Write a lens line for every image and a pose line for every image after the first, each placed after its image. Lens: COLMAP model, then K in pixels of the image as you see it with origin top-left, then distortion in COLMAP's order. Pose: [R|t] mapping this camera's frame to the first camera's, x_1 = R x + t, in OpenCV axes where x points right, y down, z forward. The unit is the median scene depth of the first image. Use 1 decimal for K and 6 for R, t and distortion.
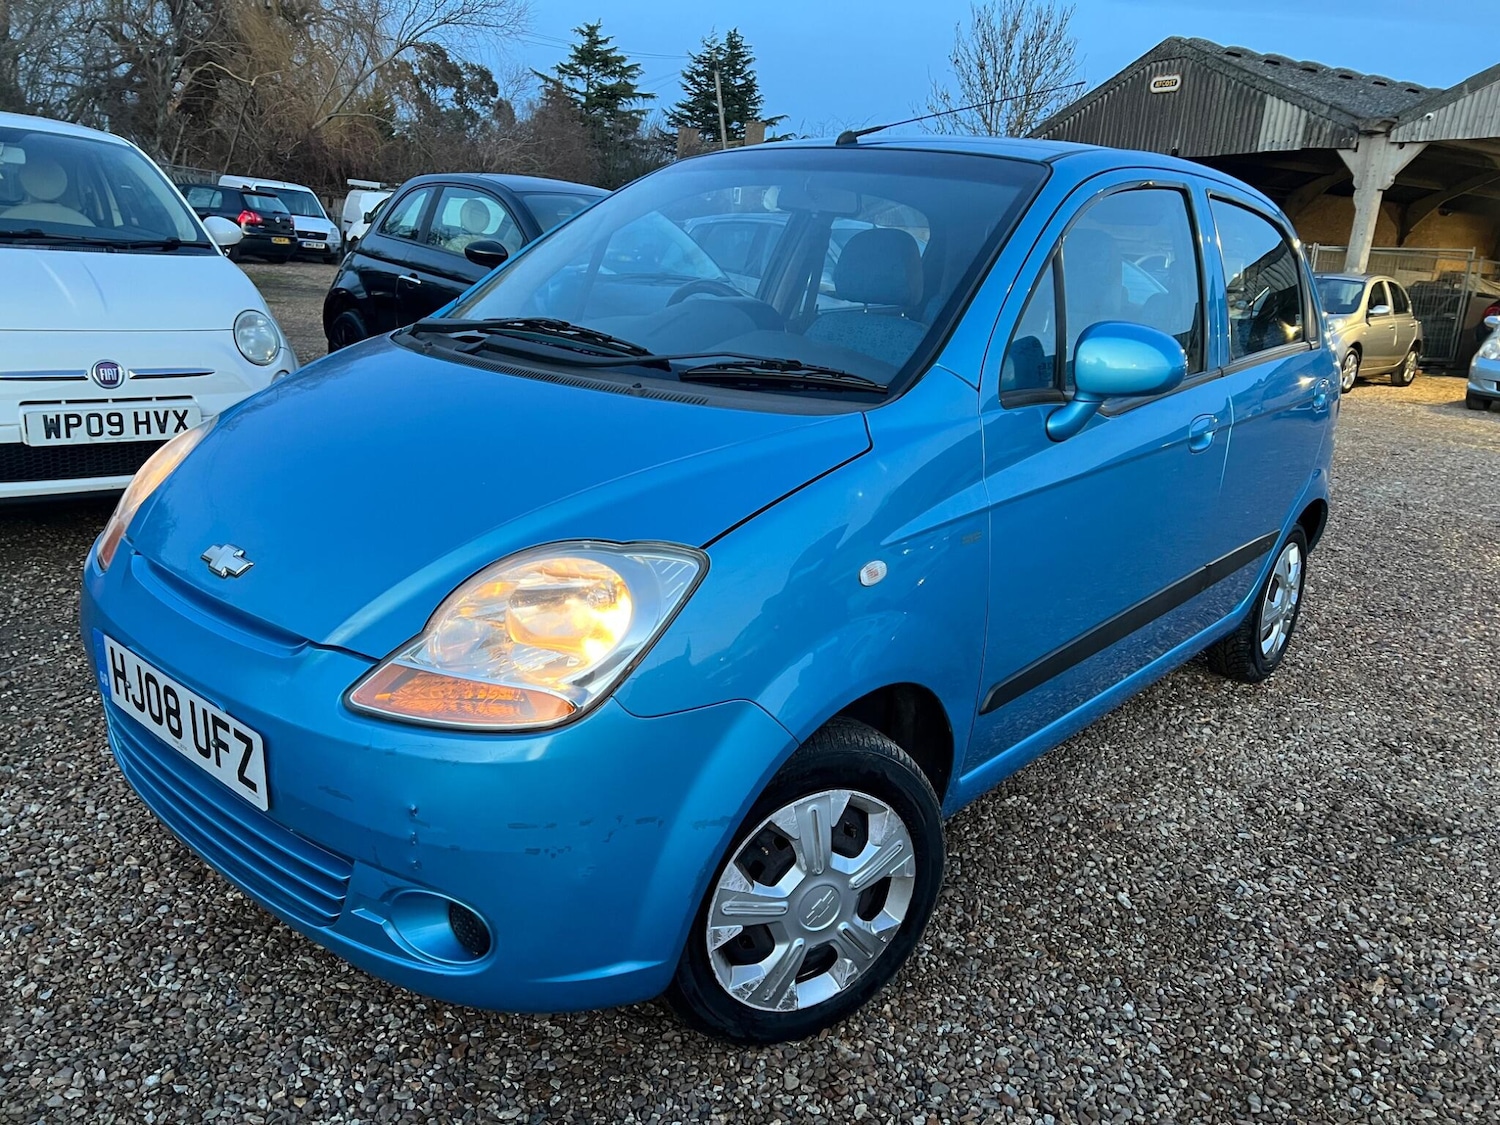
lens RADIAL K [[1037.6, 0, 750.1], [0, 1037.6, 562.3], [0, 0, 1]] dist [0.045011, -0.041150]
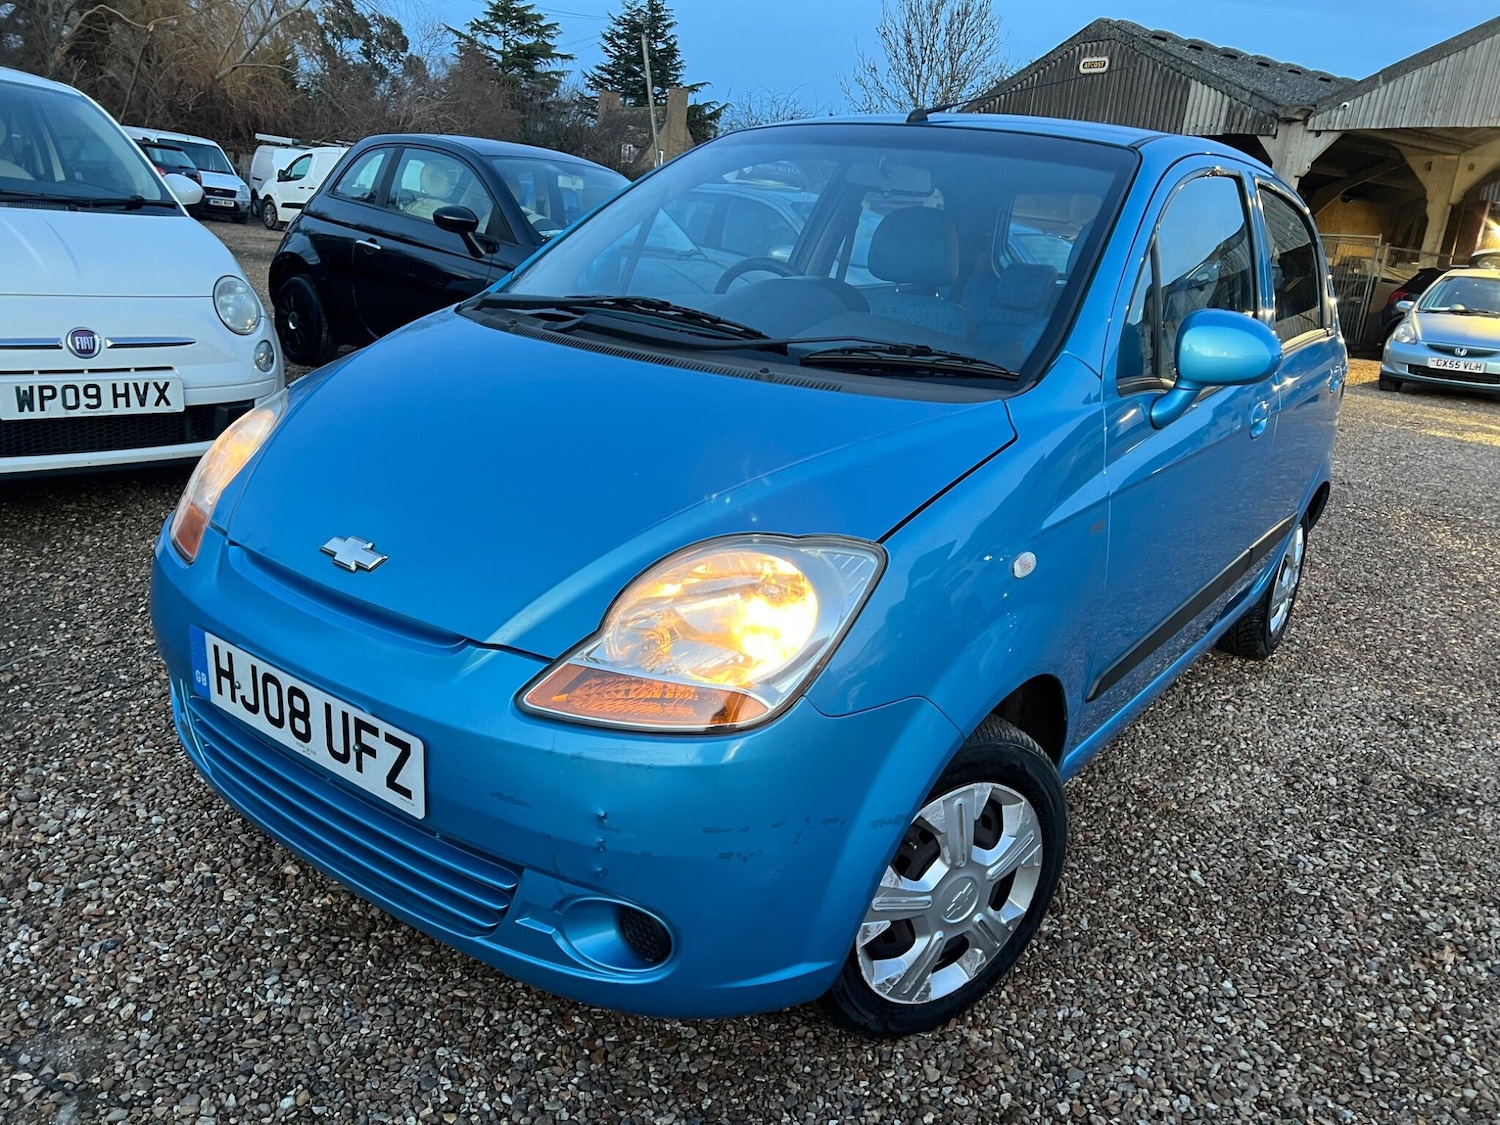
lens RADIAL K [[1037.6, 0, 748.9], [0, 1037.6, 562.3], [0, 0, 1]] dist [0.045011, -0.041150]
pose [[0.996585, -0.003168, 0.082514, -0.179643], [0.000984, 0.999648, 0.026499, -0.014788], [-0.082569, -0.026327, 0.996238, 0.027051]]
